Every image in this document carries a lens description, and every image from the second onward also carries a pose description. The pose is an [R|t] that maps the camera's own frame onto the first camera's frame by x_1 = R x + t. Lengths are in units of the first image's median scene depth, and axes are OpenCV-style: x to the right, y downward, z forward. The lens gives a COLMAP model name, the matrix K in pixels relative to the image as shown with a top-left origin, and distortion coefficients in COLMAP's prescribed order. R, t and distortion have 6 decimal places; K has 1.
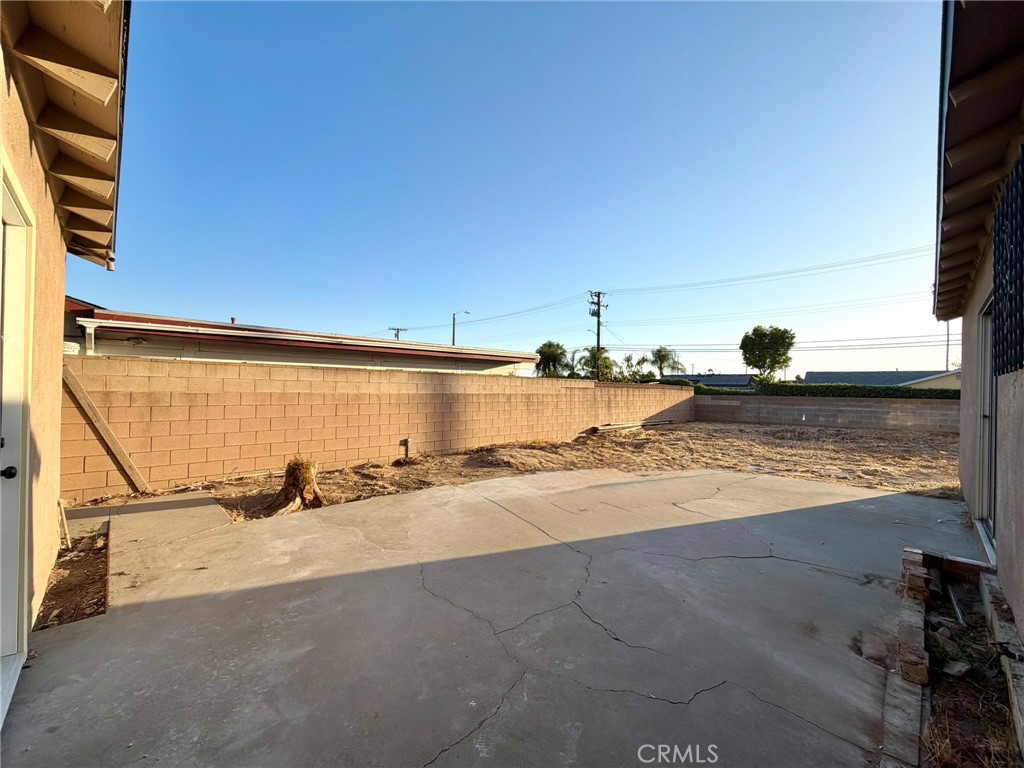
lens RADIAL K [[407.9, 0, 512.0], [0, 407.9, 384.0], [0, 0, 1]] dist [0.003940, 0.000209]
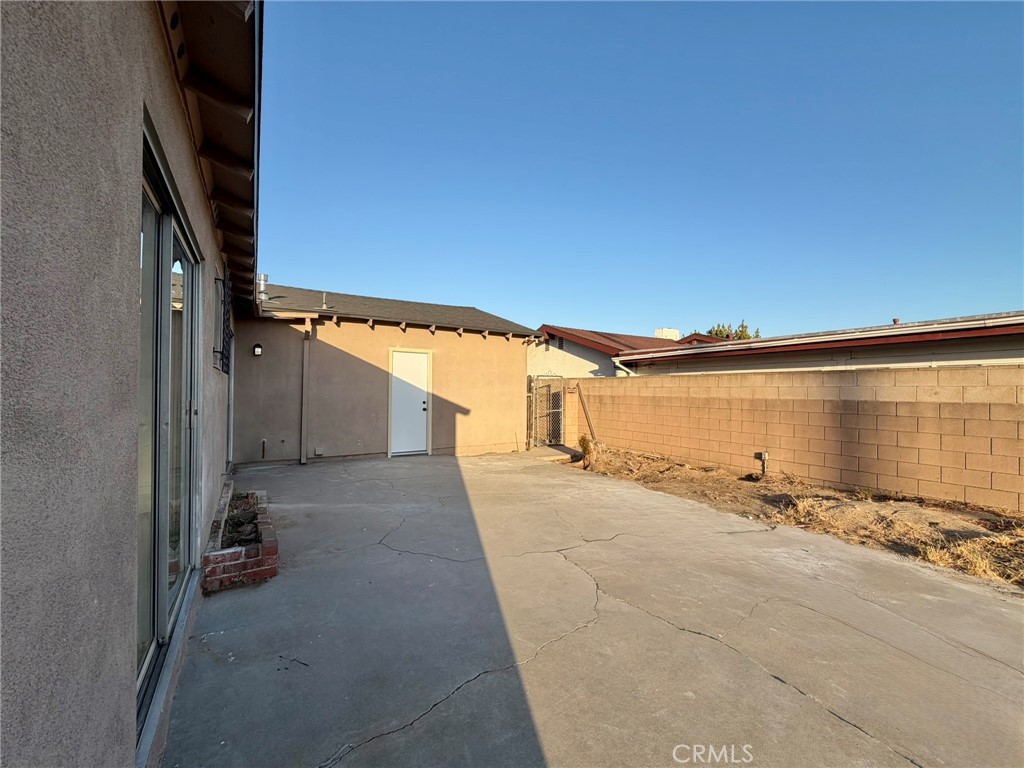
lens RADIAL K [[407.9, 0, 512.0], [0, 407.9, 384.0], [0, 0, 1]] dist [0.003940, 0.000209]
pose [[-0.194485, -0.031892, -0.980387, 0.737297], [-0.001451, 0.999480, -0.032226, 0.021882], [0.980904, -0.004845, -0.194430, 0.702536]]
